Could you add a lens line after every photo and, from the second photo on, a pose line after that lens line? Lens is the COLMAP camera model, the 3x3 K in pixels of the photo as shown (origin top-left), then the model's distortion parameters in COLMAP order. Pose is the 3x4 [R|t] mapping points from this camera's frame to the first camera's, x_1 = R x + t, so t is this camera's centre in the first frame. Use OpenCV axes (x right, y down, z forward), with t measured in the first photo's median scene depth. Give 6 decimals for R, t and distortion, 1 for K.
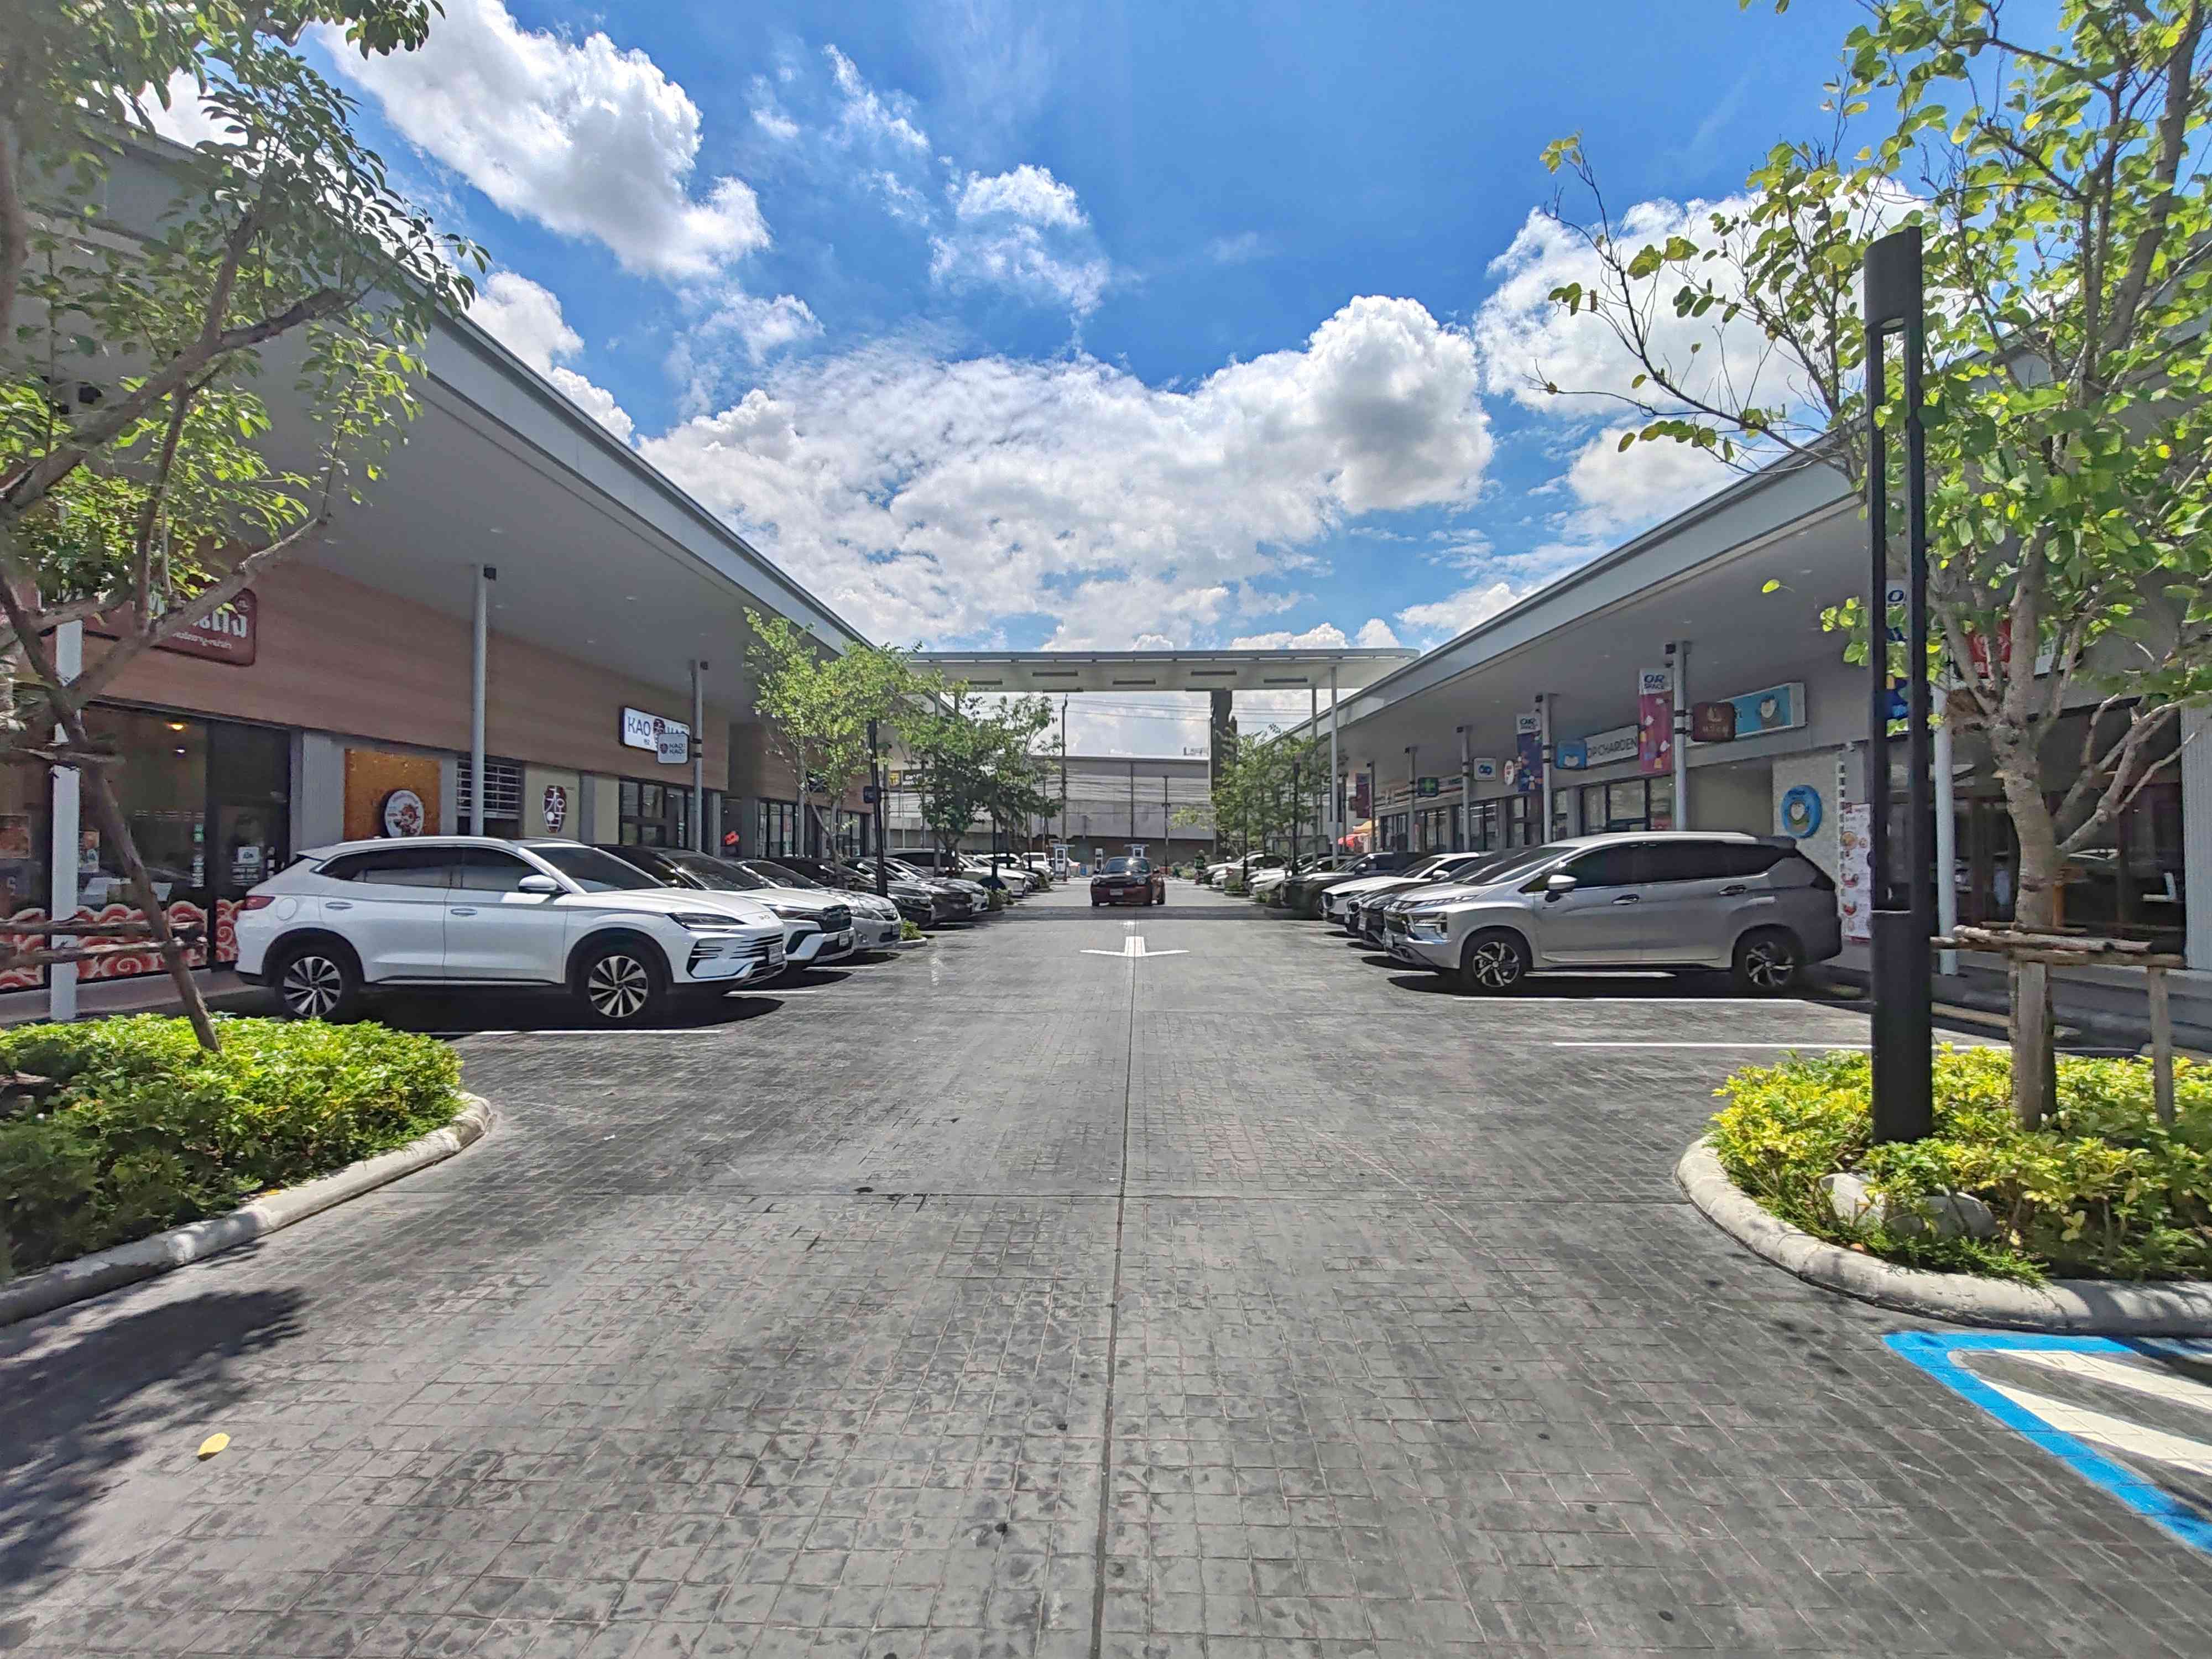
lens RADIAL K [[1000.0, 0, 1106.0], [0, 1000.0, 829.2], [0, 0, 1]] dist [-0.006815, 0.001469]
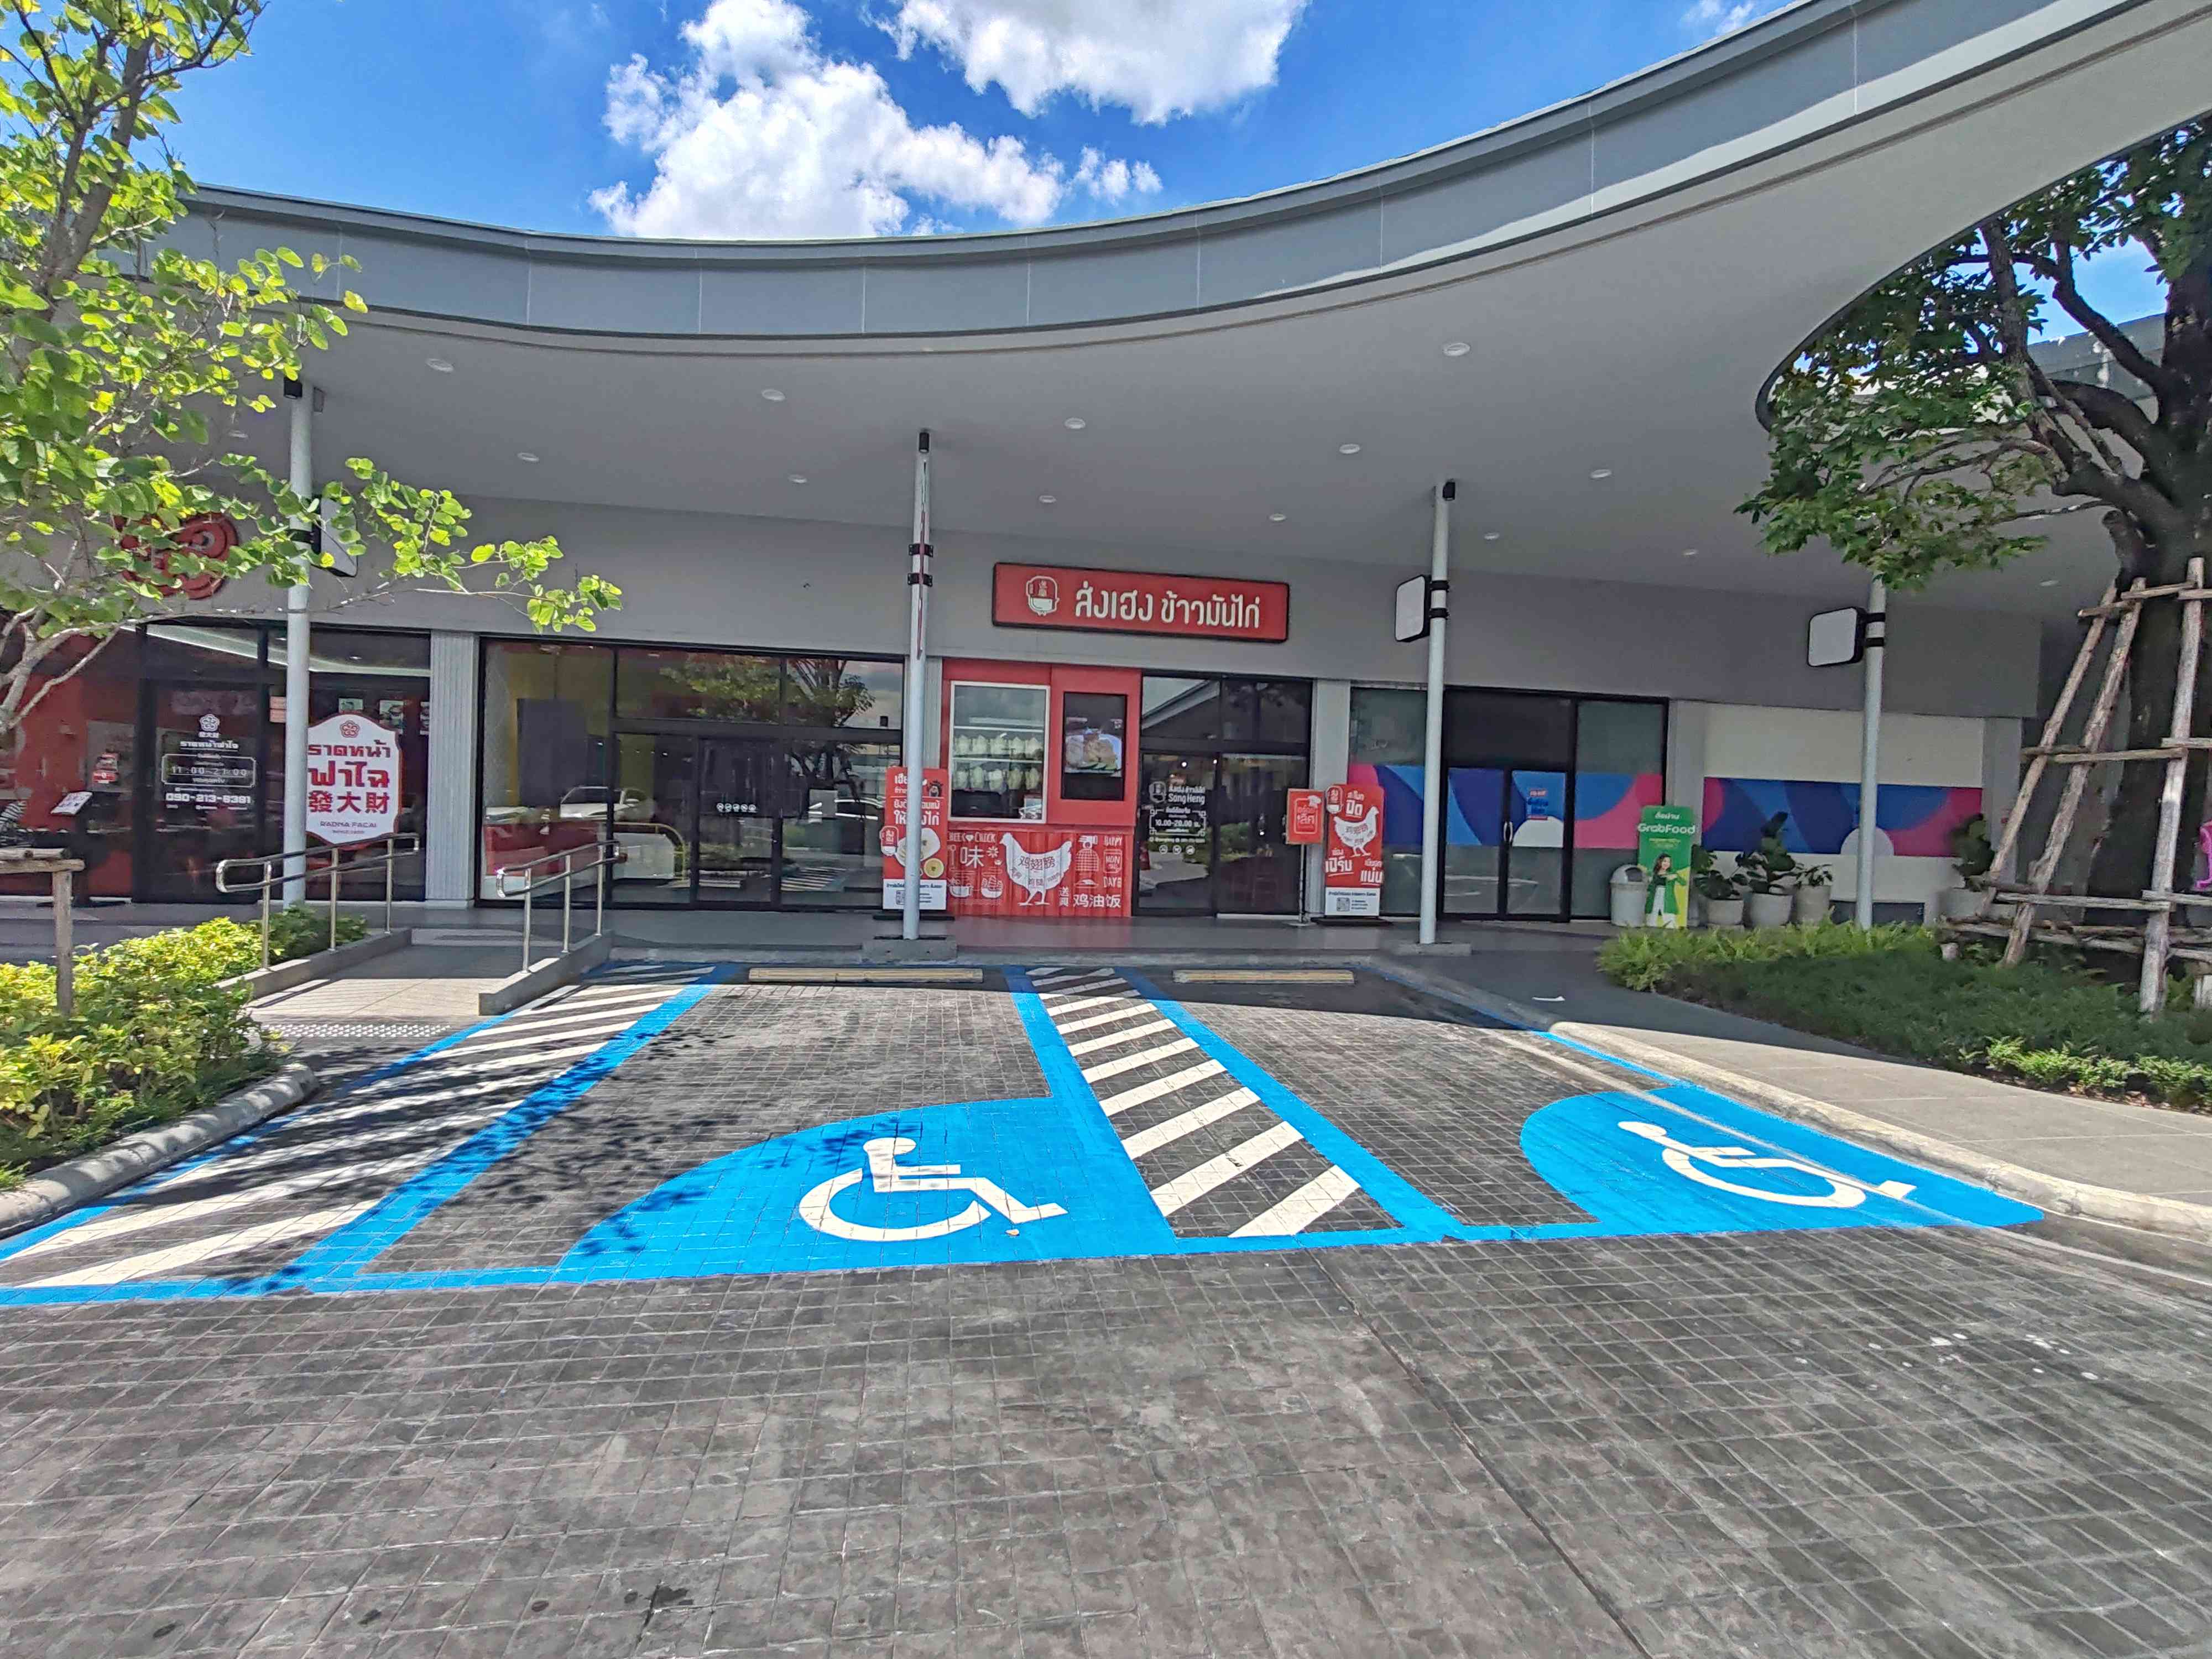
lens RADIAL K [[1000.0, 0, 1103.4], [0, 1000.0, 834.5], [0, 0, 1]] dist [-0.006815, 0.001469]
pose [[-0.198711, -0.026112, 0.979710, -0.096549], [-0.053781, 0.998429, 0.015702, 0.009525], [-0.978581, -0.049570, -0.199803, 0.051668]]
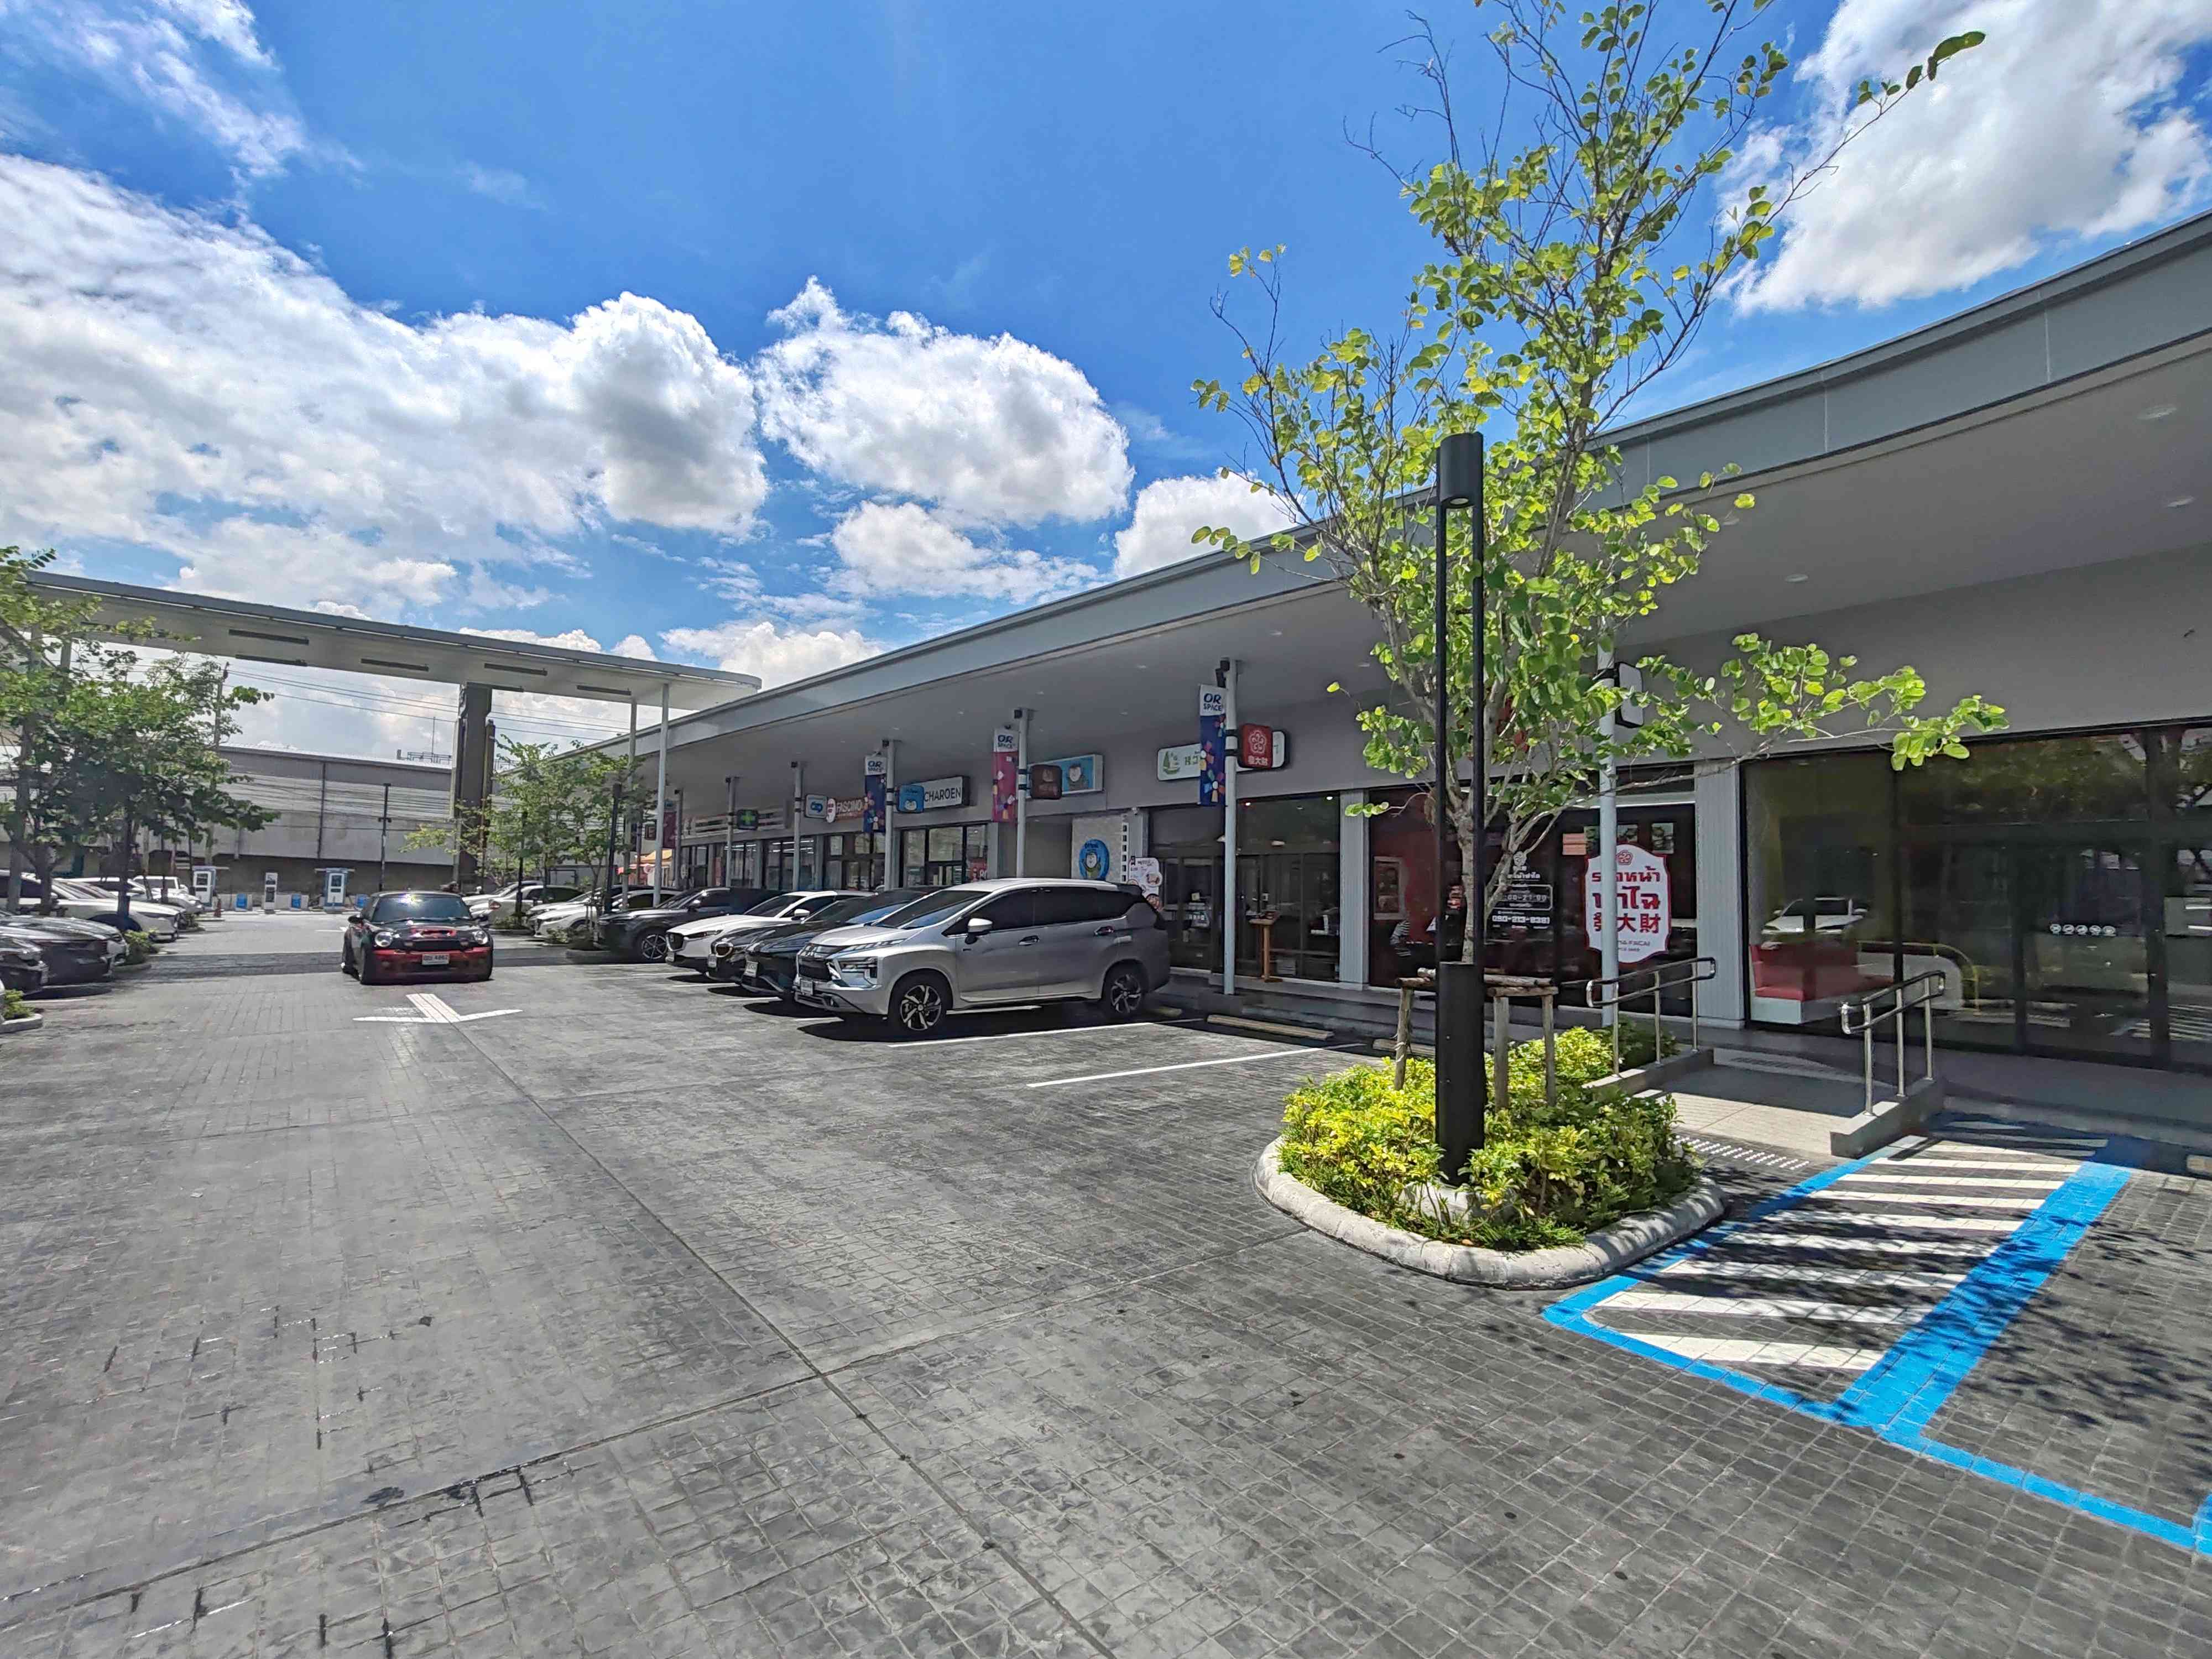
lens RADIAL K [[1000.0, 0, 1103.3], [0, 1000.0, 829.3], [0, 0, 1]] dist [-0.006815, 0.001469]
pose [[0.757399, 0.053026, 0.650796, -0.165598], [-0.032476, 0.998523, -0.043562, -0.007175], [-0.652145, 0.011859, 0.758002, 0.146556]]
